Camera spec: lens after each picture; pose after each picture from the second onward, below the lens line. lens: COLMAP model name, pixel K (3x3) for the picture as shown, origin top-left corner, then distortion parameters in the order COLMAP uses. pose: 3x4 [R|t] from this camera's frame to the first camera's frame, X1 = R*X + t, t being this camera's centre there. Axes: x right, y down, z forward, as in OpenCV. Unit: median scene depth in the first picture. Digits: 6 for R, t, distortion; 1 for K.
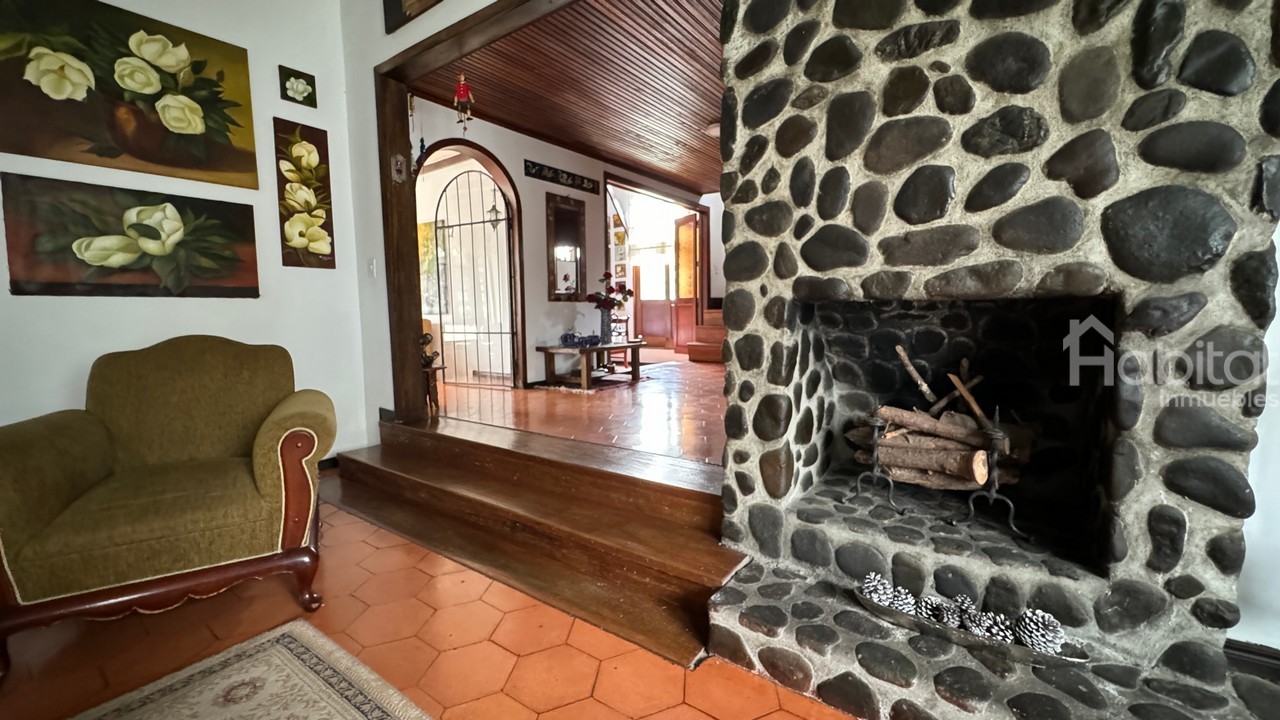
lens RADIAL K [[510.2, 0, 639.4], [0, 510.2, 356.6], [0, 0, 1]] dist [-0.004393, 0.000942]
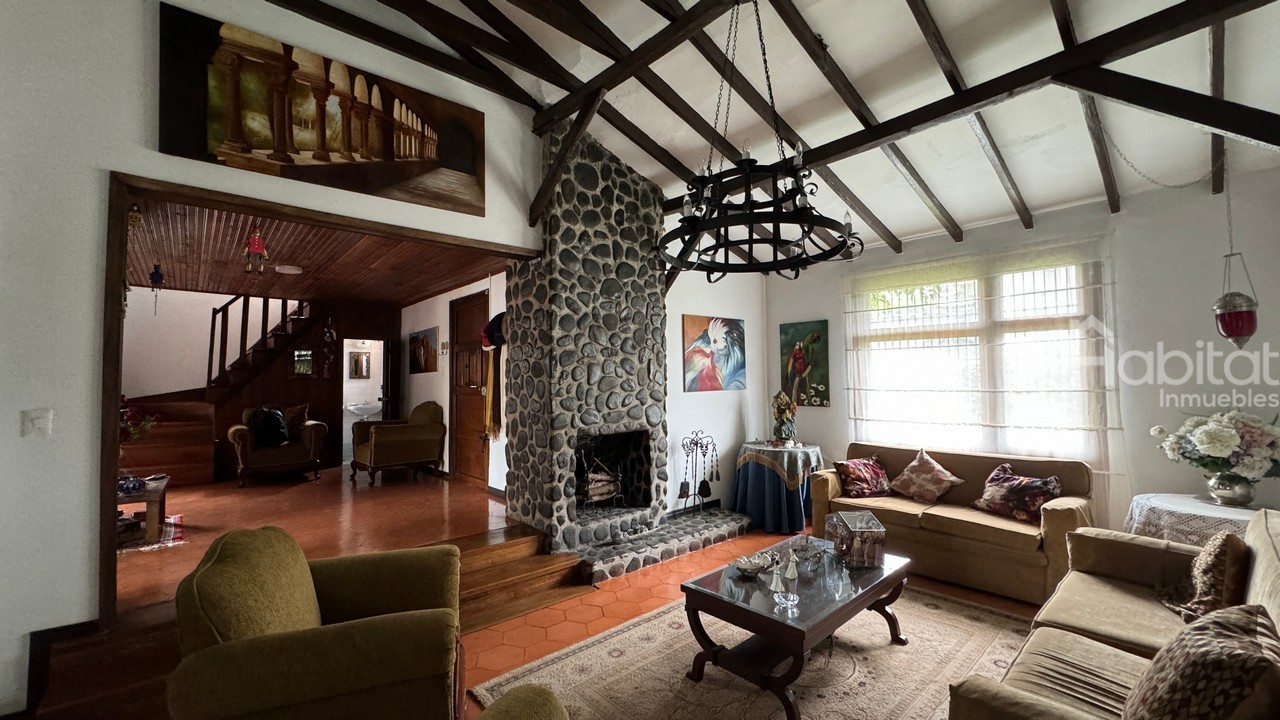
lens RADIAL K [[510.2, 0, 638.4], [0, 510.2, 358.2], [0, 0, 1]] dist [-0.004393, 0.000942]
pose [[0.224421, 0.055242, 0.972925, -2.405045], [0.092991, 0.992622, -0.077811, -0.312403], [-0.970045, 0.107935, 0.217628, 0.136660]]
